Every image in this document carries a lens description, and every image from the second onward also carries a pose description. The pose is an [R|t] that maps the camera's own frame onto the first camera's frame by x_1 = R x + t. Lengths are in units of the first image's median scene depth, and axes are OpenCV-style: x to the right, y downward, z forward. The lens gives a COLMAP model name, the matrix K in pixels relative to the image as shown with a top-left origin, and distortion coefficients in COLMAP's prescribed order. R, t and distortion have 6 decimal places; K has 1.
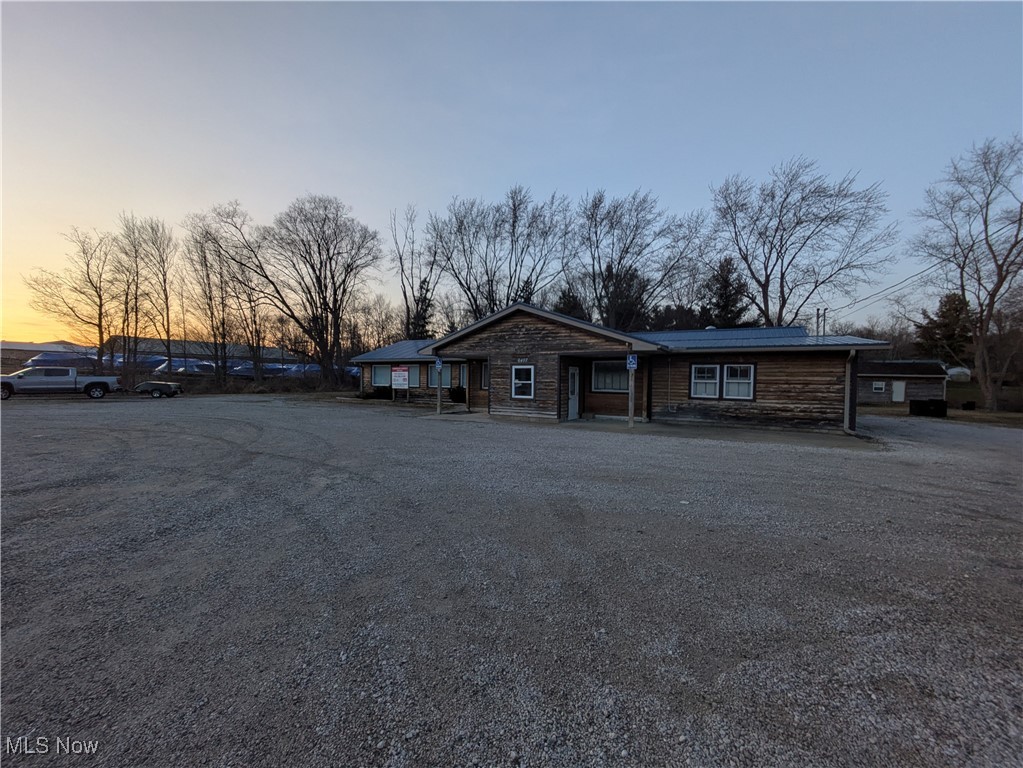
lens RADIAL K [[405.9, 0, 514.2], [0, 405.9, 382.7], [0, 0, 1]] dist [0.001951, 0.001868]
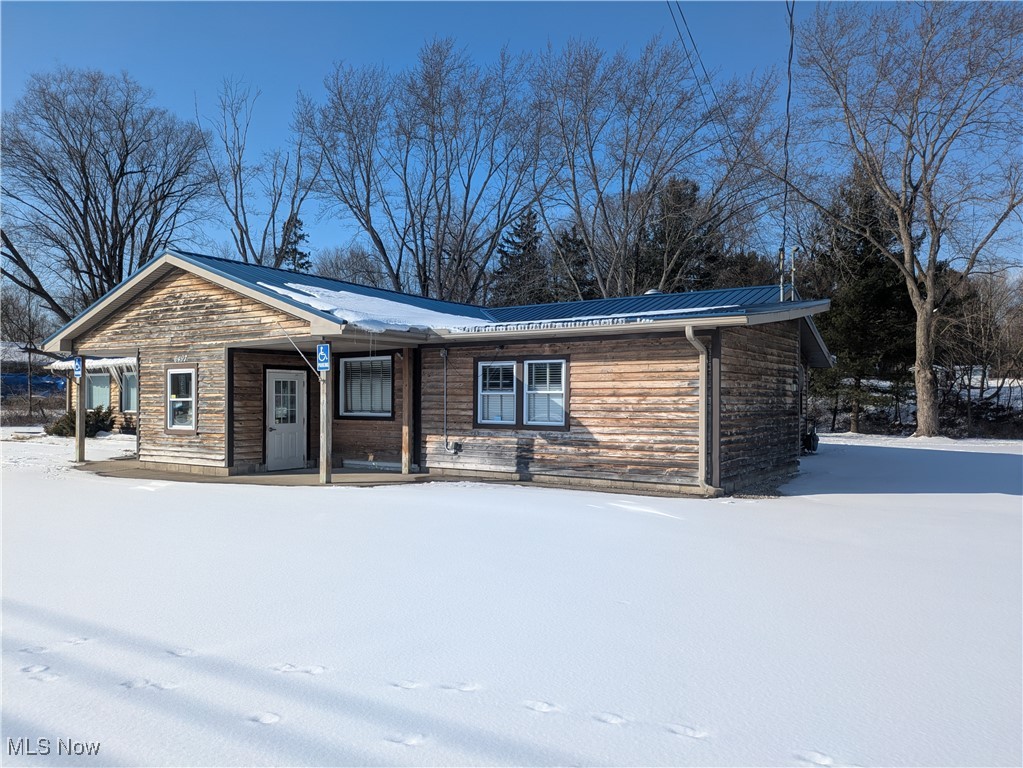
lens RADIAL K [[753.9, 0, 510.9], [0, 753.9, 384.9], [0, 0, 1]] dist [0.049991, -0.005717]
pose [[0.997271, -0.013690, -0.072541, 0.521758], [0.011660, 0.999530, -0.028339, 0.012847], [0.072895, 0.027416, 0.996963, 0.033418]]
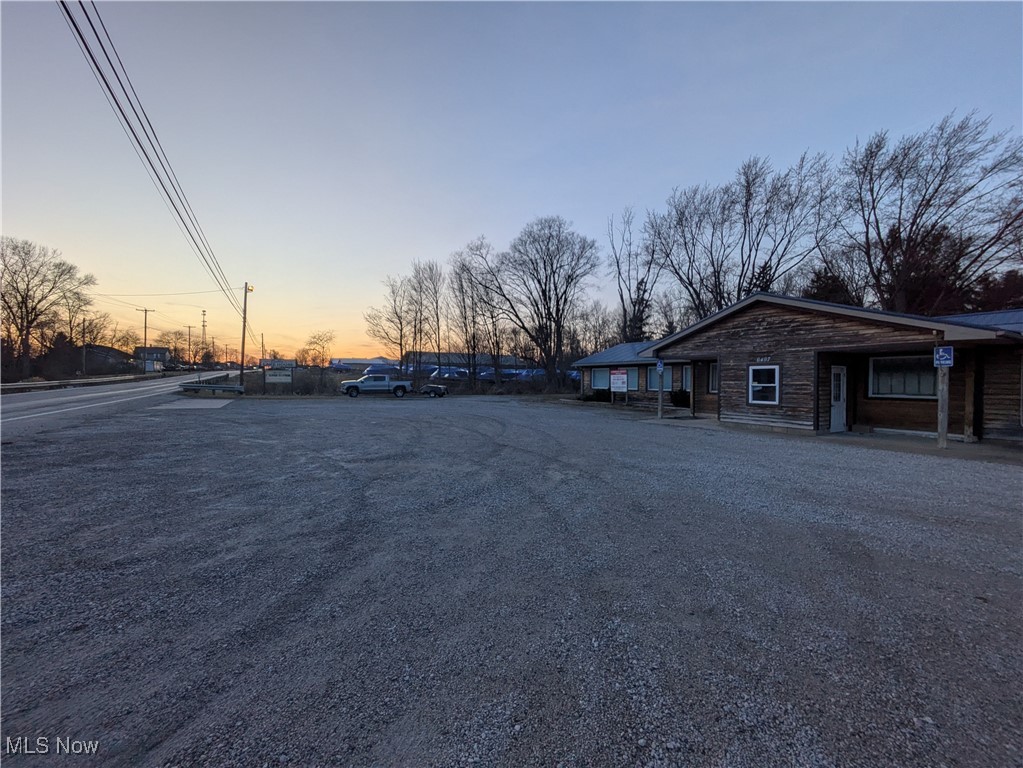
lens RADIAL K [[405.9, 0, 513.5], [0, 405.9, 383.0], [0, 0, 1]] dist [0.001951, 0.001868]
pose [[0.867192, -0.003831, -0.497959, -0.009157], [0.000615, 0.999978, -0.006622, -0.000423], [0.497973, 0.005436, 0.867175, -0.004650]]
